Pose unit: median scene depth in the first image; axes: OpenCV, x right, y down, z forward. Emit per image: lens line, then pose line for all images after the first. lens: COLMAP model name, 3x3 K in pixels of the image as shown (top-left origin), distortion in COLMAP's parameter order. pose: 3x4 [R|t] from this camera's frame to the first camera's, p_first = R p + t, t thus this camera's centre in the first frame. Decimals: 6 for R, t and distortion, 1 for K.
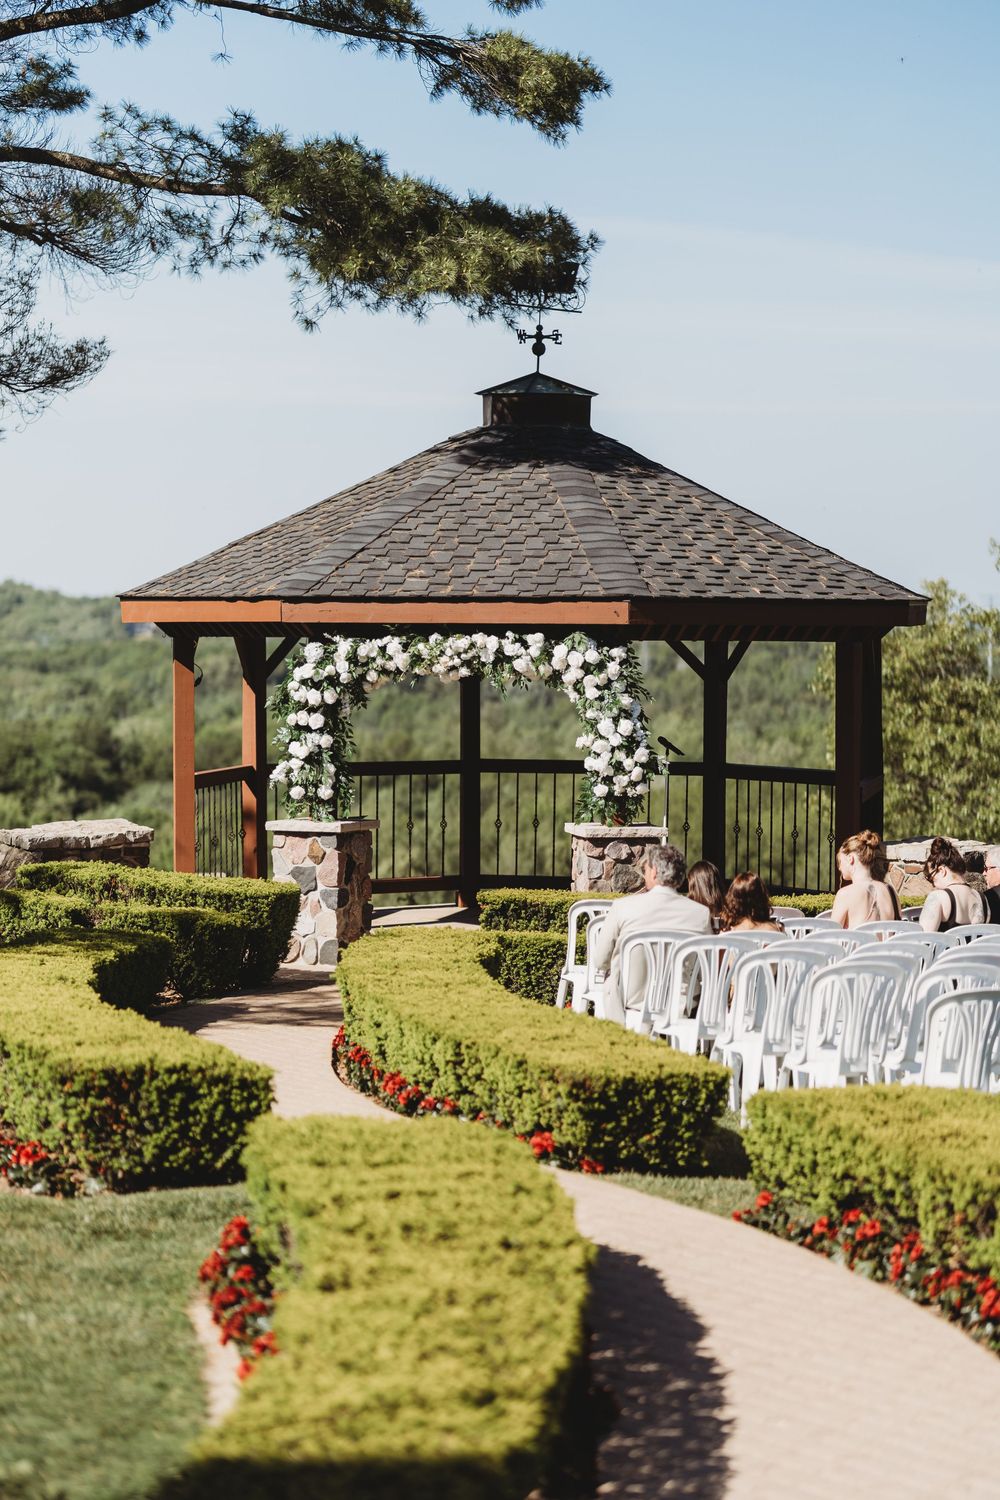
lens RADIAL K [[3583.3, 0, 500.0], [0, 3583.3, 750.0], [0, 0, 1]] dist [-0.004770, -0.284559]
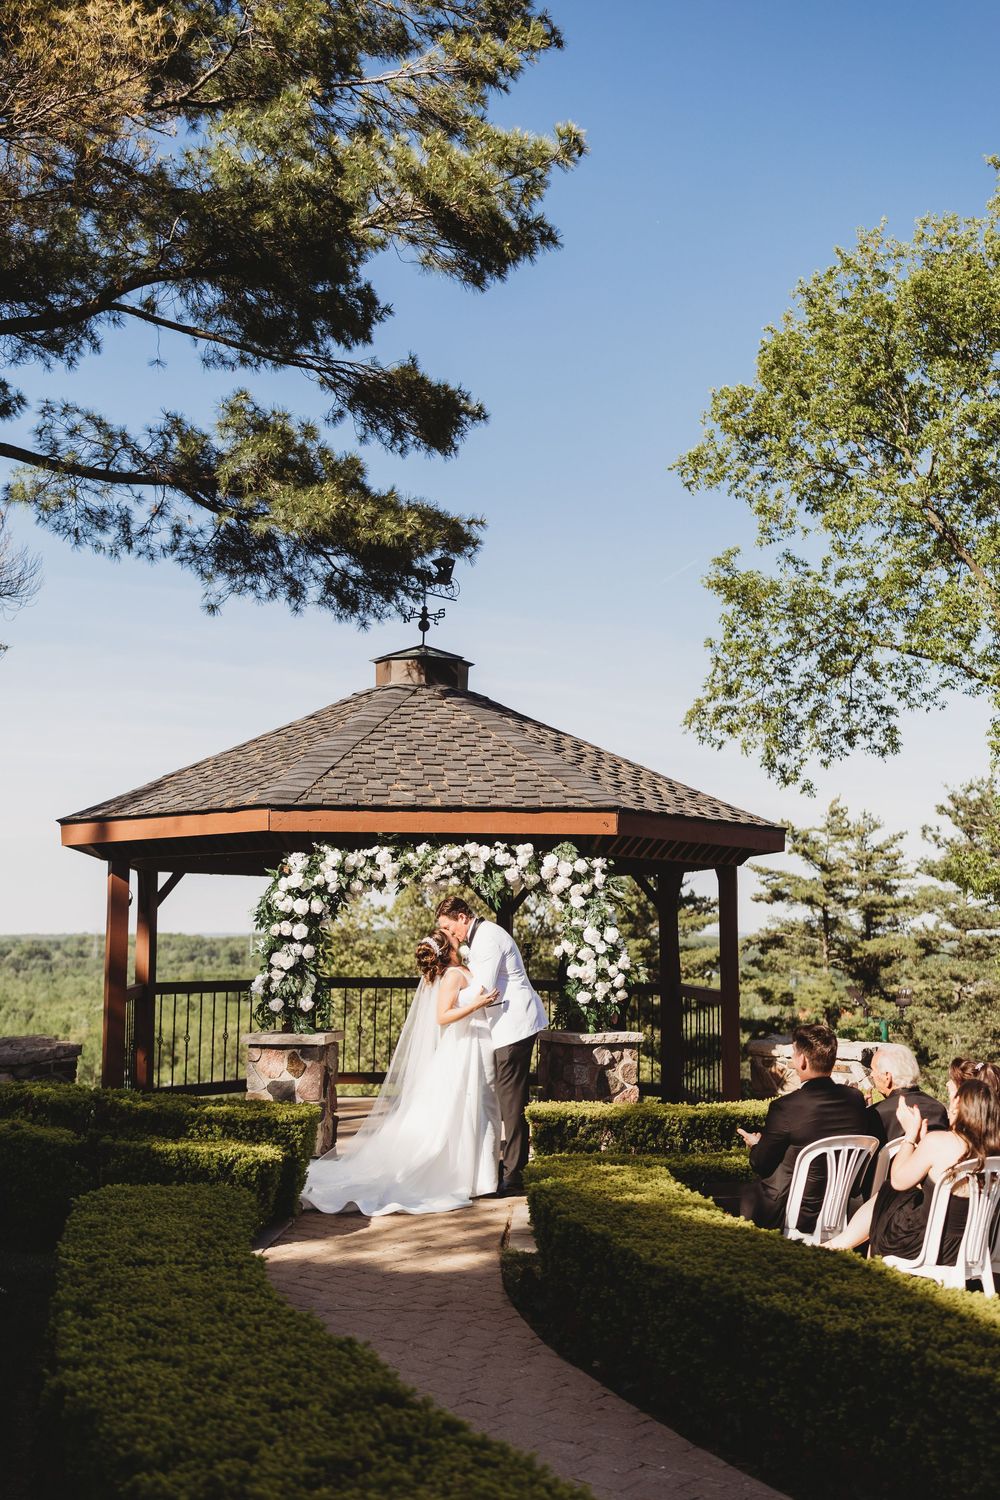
lens RADIAL K [[1512.4, 0, 500.0], [0, 1512.4, 750.0], [0, 0, 1]] dist [0.017145, -0.002713]
pose [[0.955436, 0.032801, 0.293370, -0.124018], [0.013090, 0.988122, -0.153112, 0.007282], [-0.294907, 0.150129, 0.943658, 0.581338]]
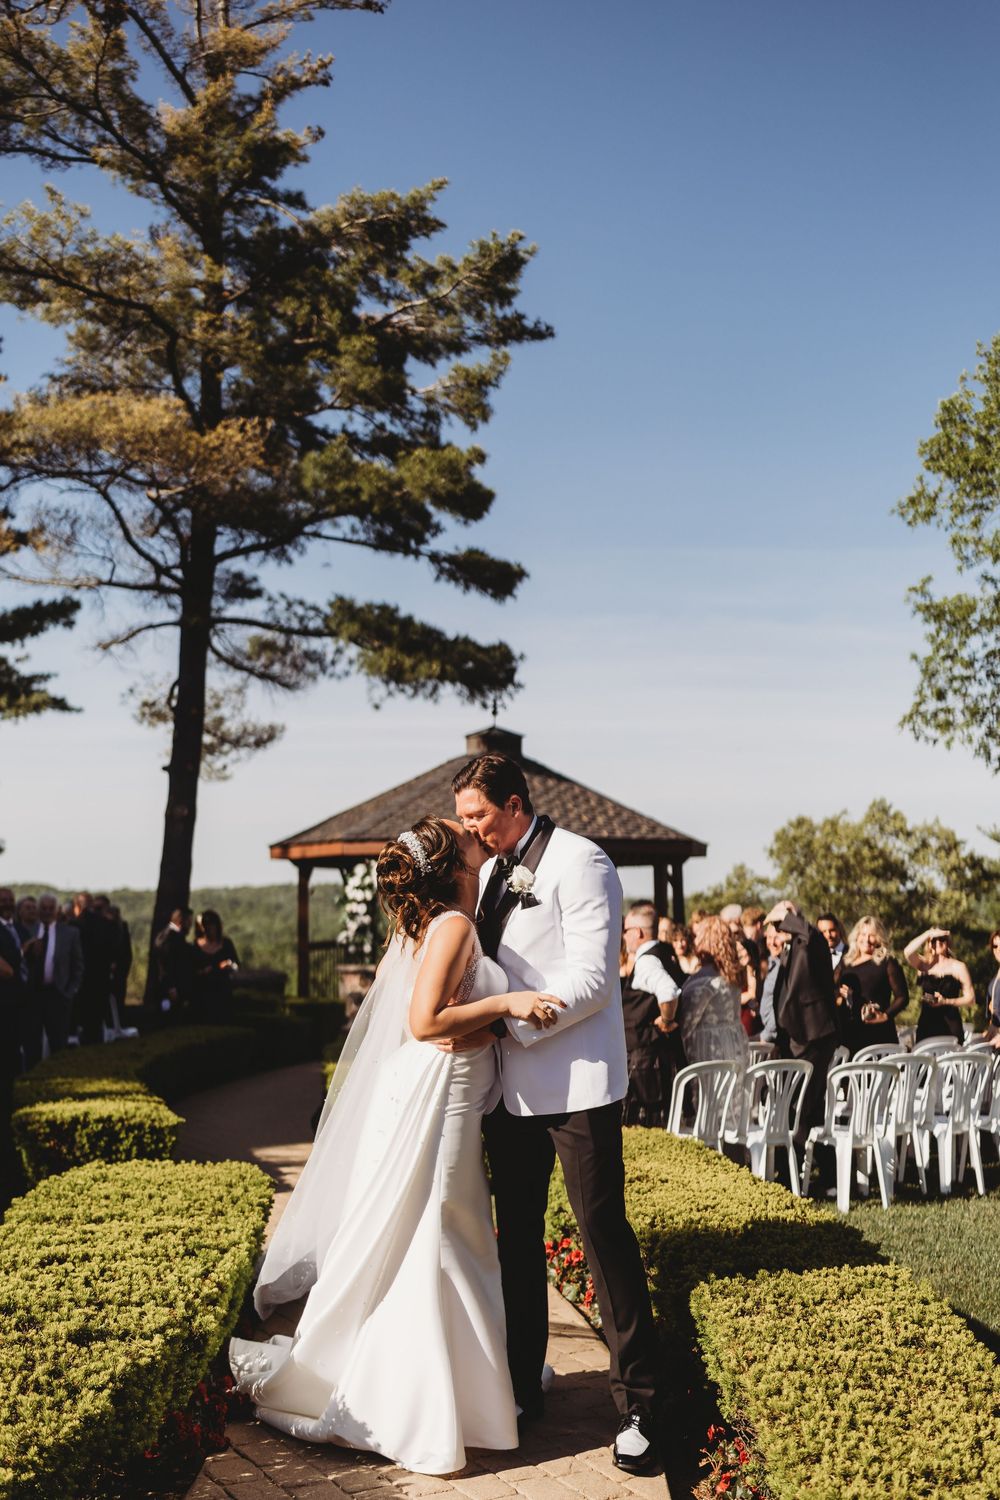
lens RADIAL K [[1512.4, 0, 500.0], [0, 1512.4, 750.0], [0, 0, 1]] dist [0.017145, -0.002713]
pose [[0.998933, -0.018415, -0.042354, 0.052295], [0.012501, 0.990646, -0.135886, 0.017099], [0.044460, 0.135212, 0.989819, 0.239344]]
